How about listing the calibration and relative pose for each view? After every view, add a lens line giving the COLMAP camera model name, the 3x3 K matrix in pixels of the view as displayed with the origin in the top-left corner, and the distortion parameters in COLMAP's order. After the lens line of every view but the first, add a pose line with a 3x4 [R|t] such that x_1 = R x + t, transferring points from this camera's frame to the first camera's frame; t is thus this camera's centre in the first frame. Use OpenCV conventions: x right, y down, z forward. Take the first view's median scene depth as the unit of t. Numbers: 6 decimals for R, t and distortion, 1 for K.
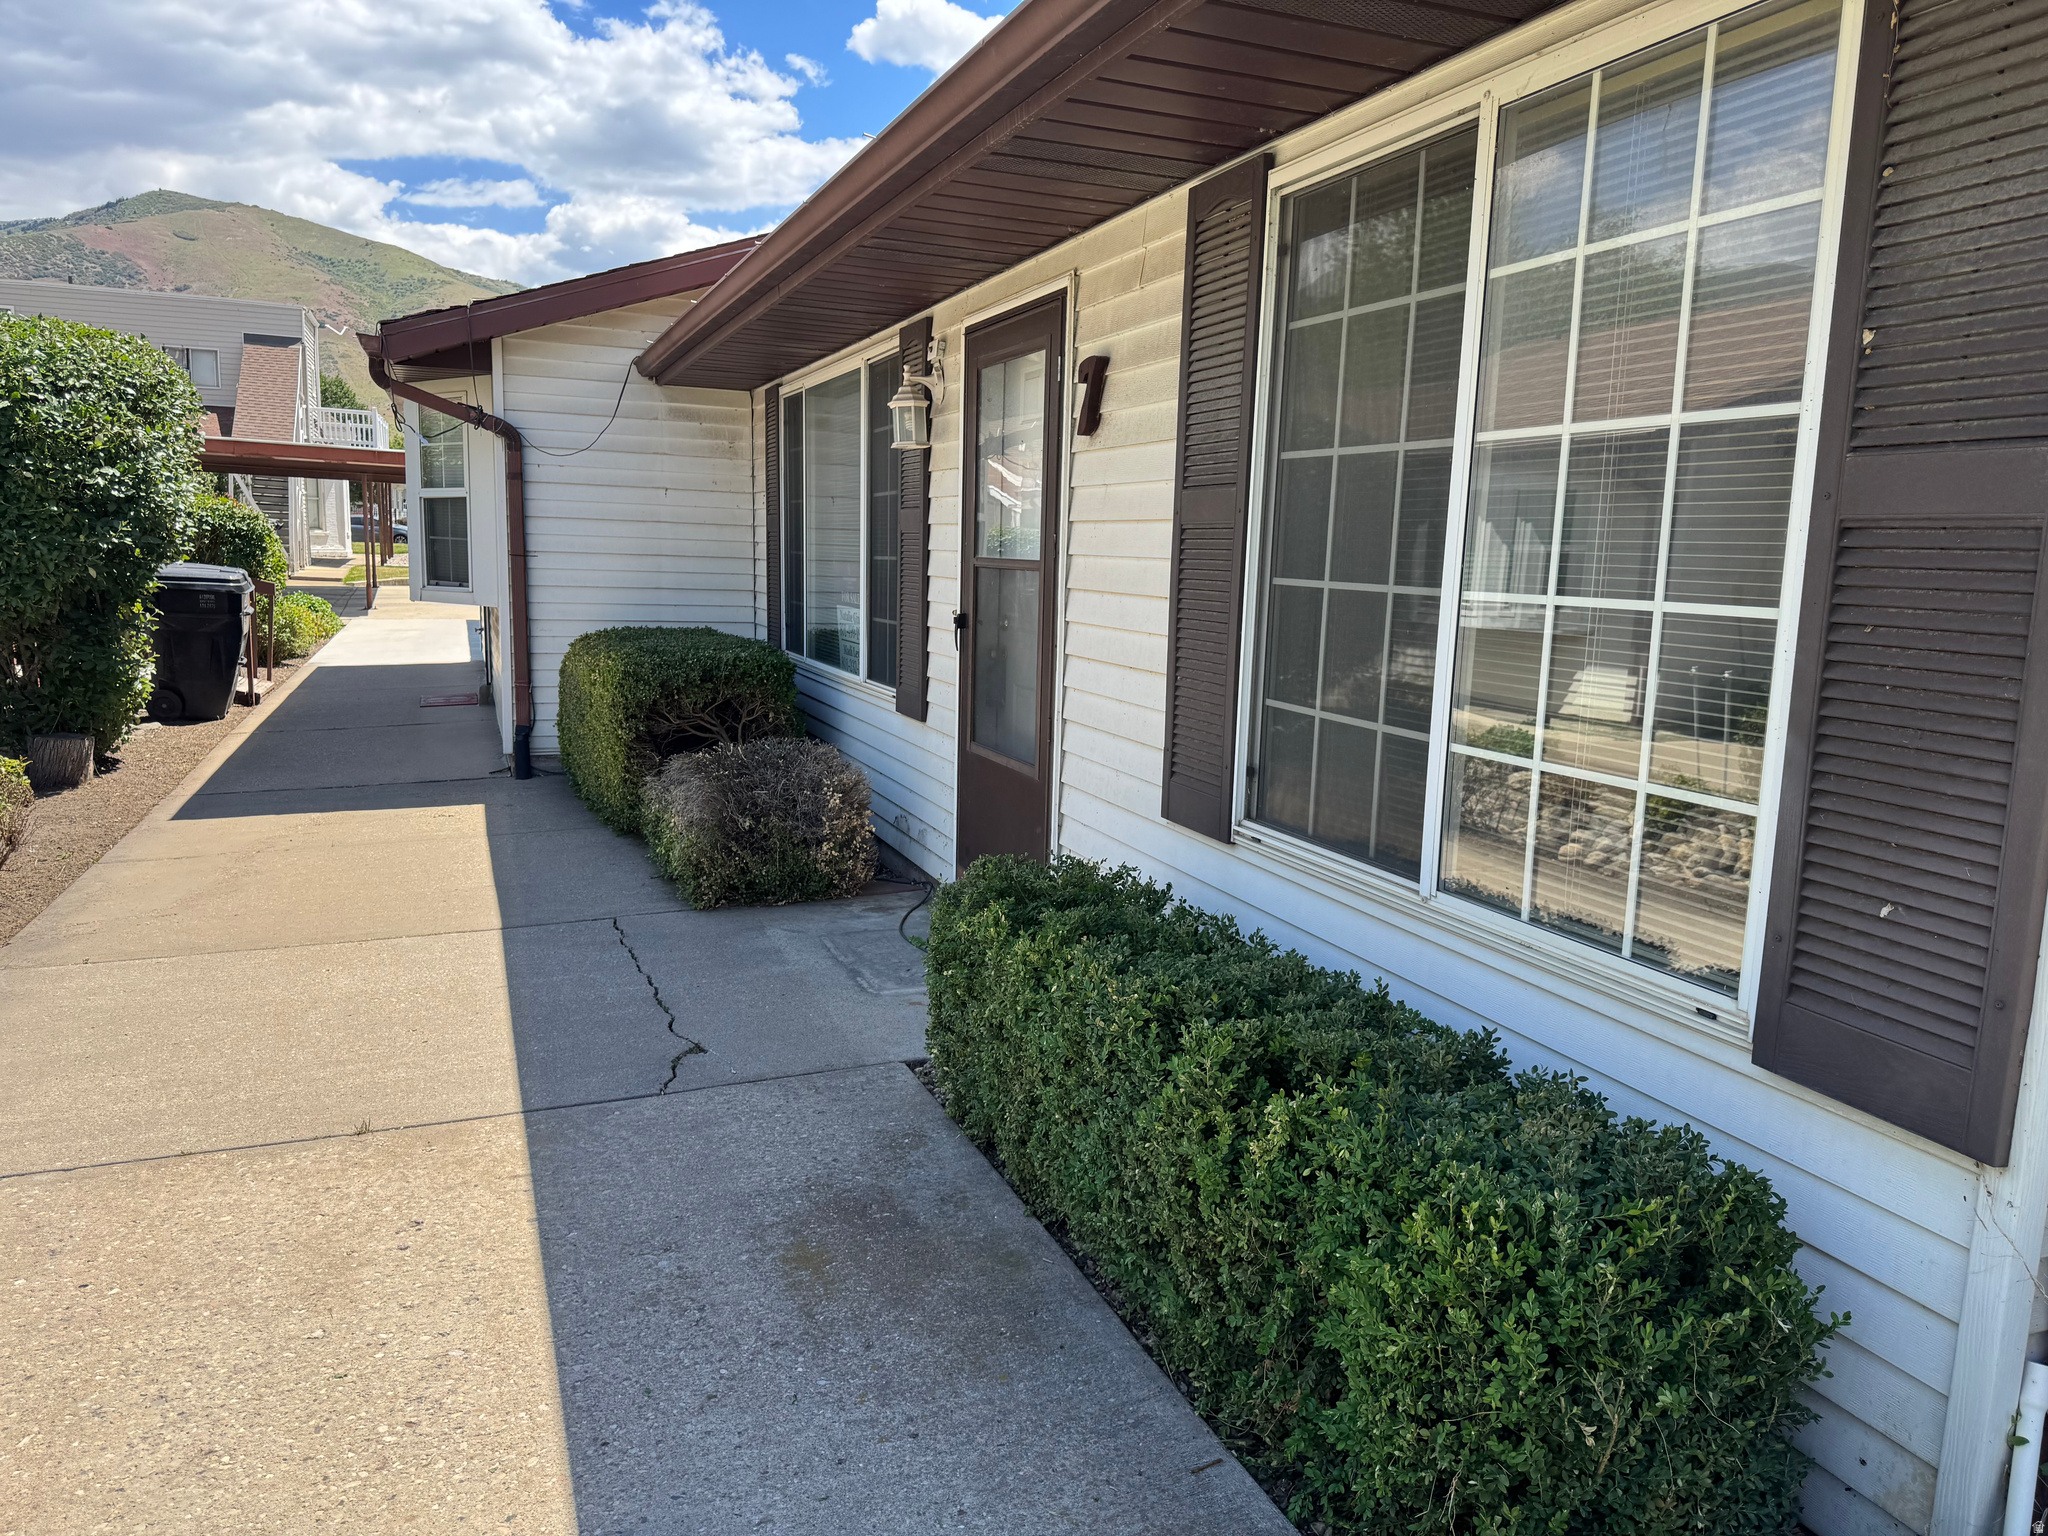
lens RADIAL K [[1422.2, 0, 1034.6], [0, 1422.2, 804.8], [0, 0, 1]] dist [0.004194, -0.027246]
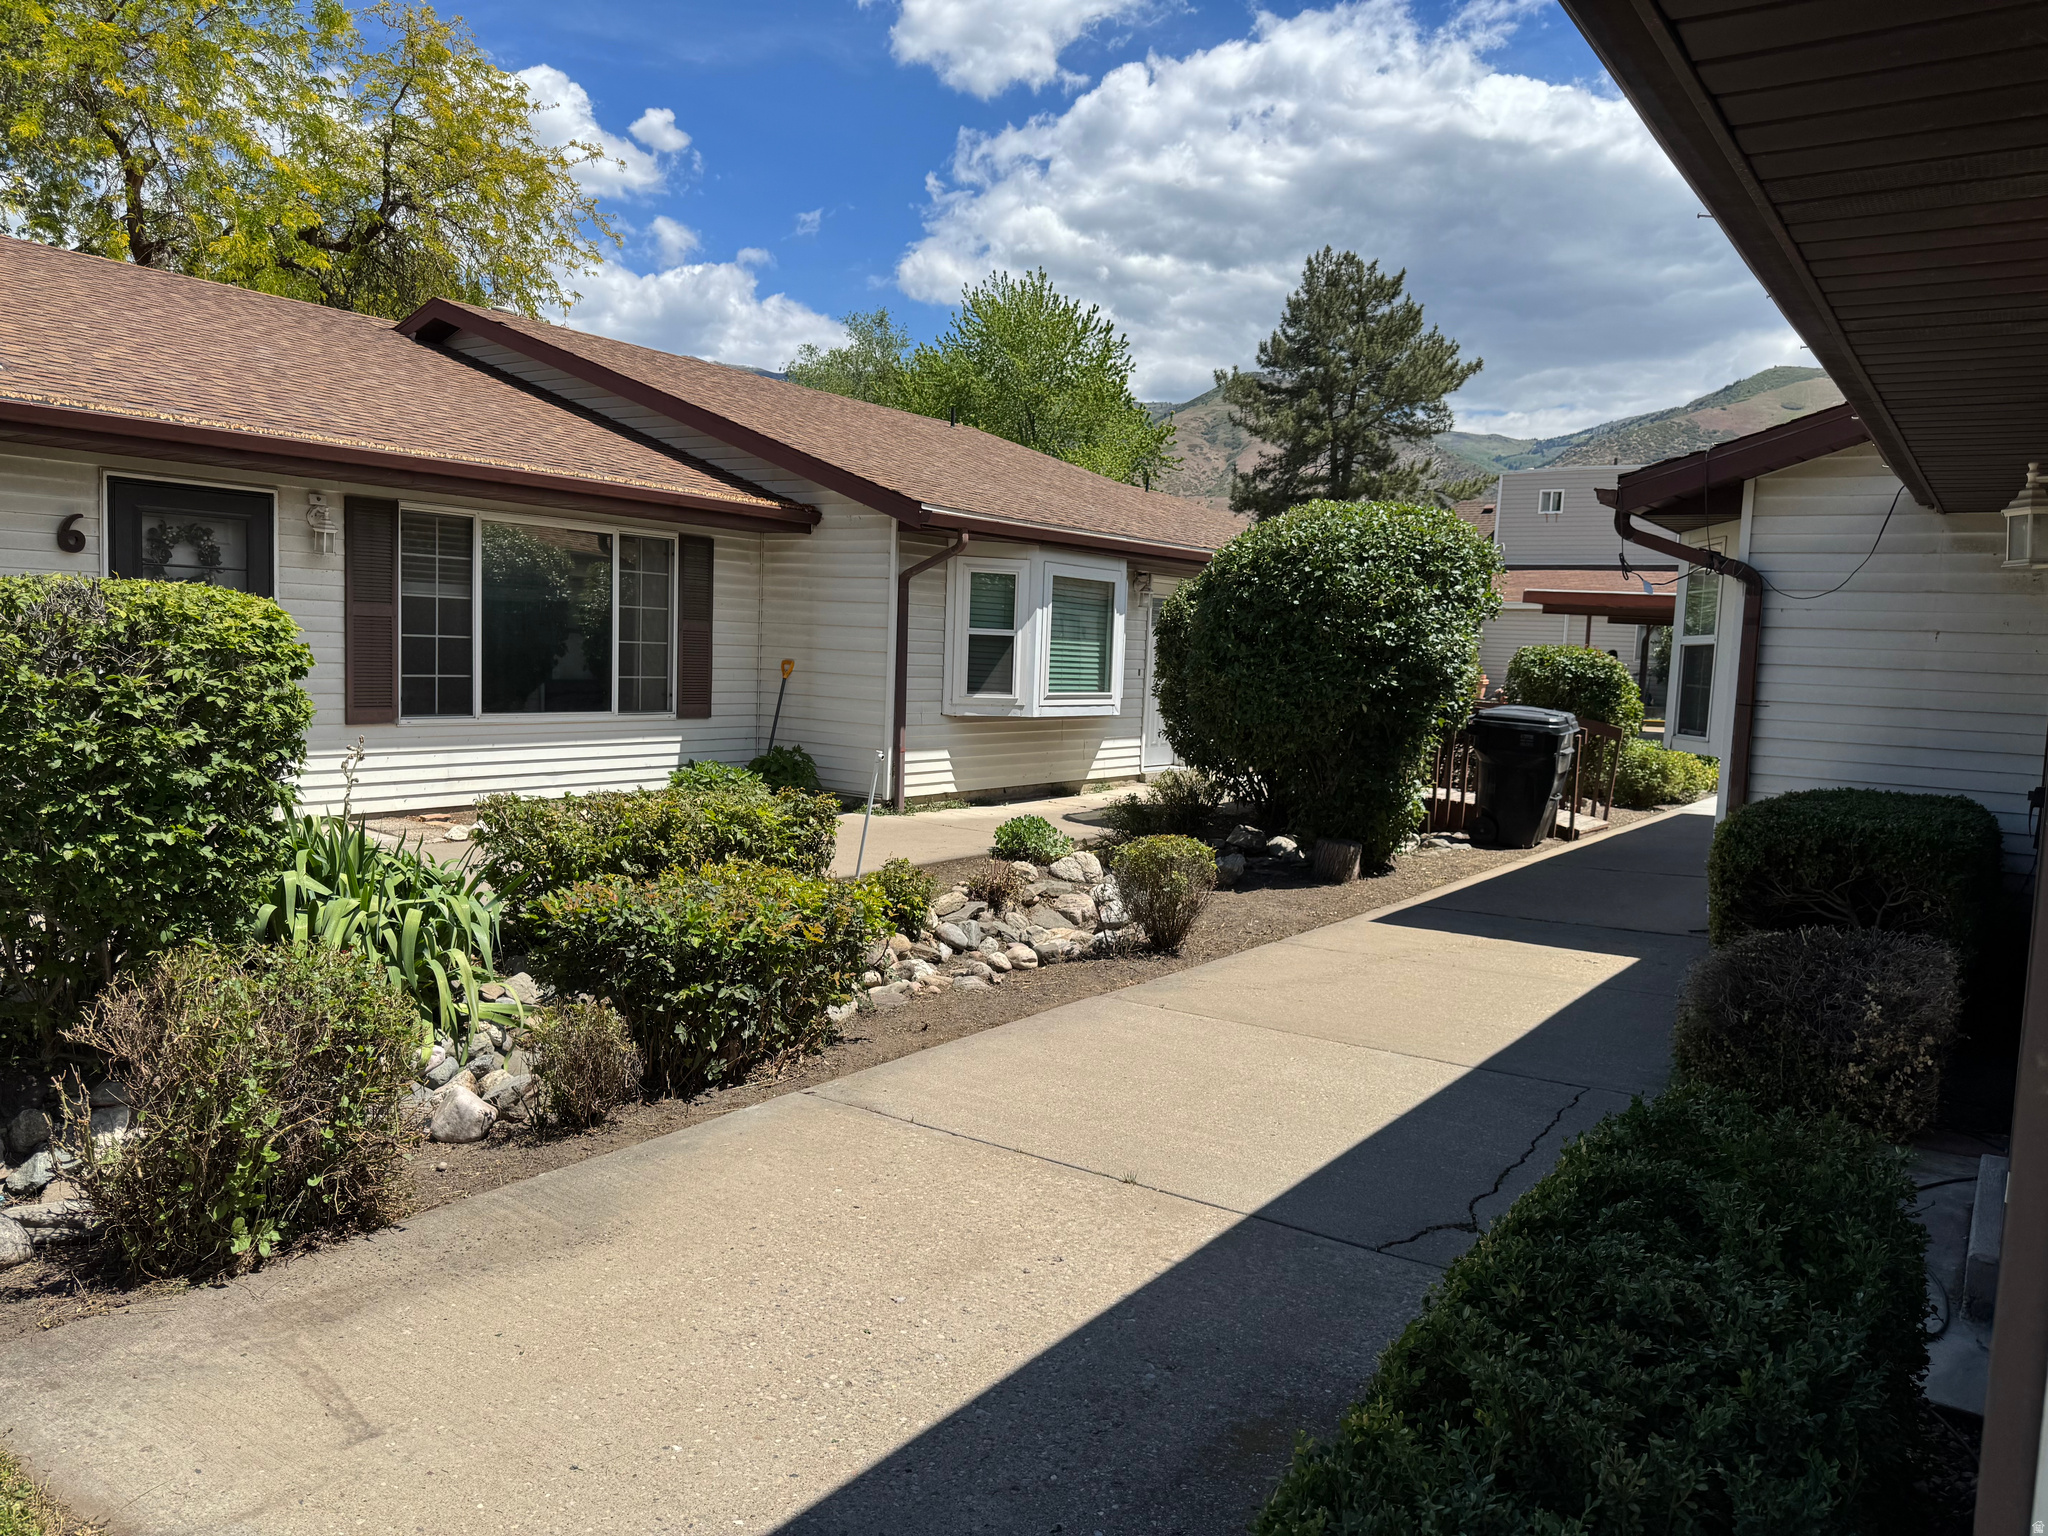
lens RADIAL K [[1415.9, 0, 1024.0], [0, 1415.9, 768.0], [0, 0, 1]] dist [0.076859, -0.086694]
pose [[0.539241, 0.062935, -0.839797, 0.180390], [-0.173758, 0.984062, -0.037825, -0.016705], [0.824031, 0.166318, 0.541582, 0.108101]]
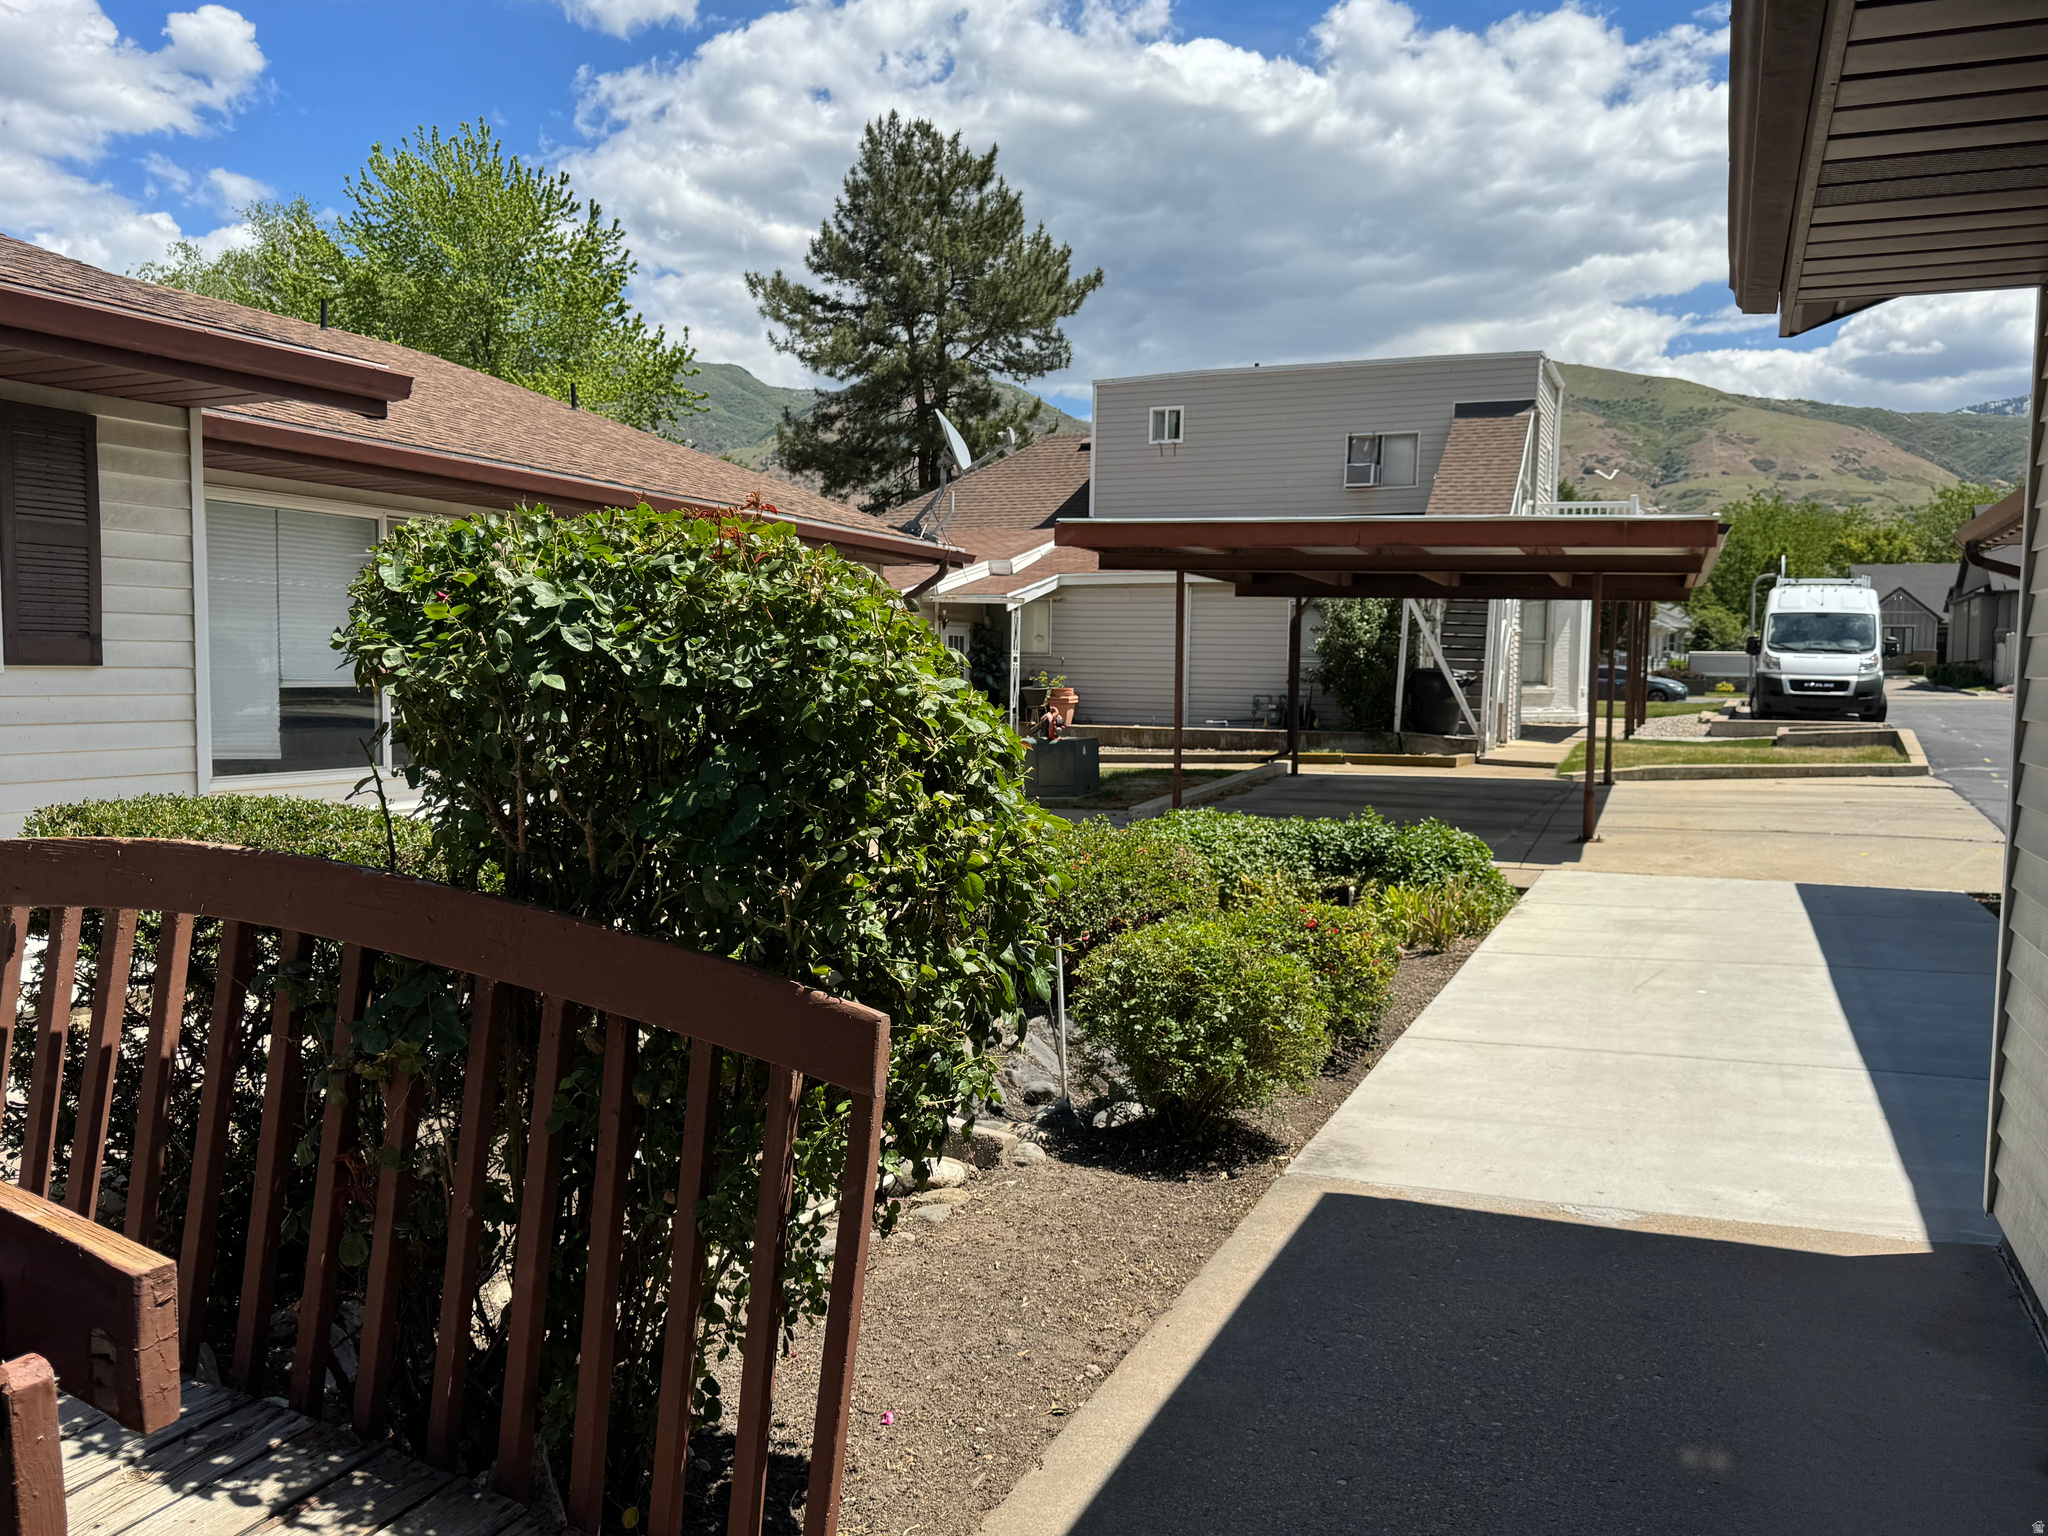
lens RADIAL K [[1585.9, 0, 1024.0], [0, 1585.9, 768.0], [0, 0, 1]] dist [0.236513, -0.667737]
pose [[0.707295, 0.020782, -0.706613, -0.620742], [-0.118555, 0.988898, -0.089586, -0.265869], [0.696907, 0.147136, 0.701906, 1.377509]]
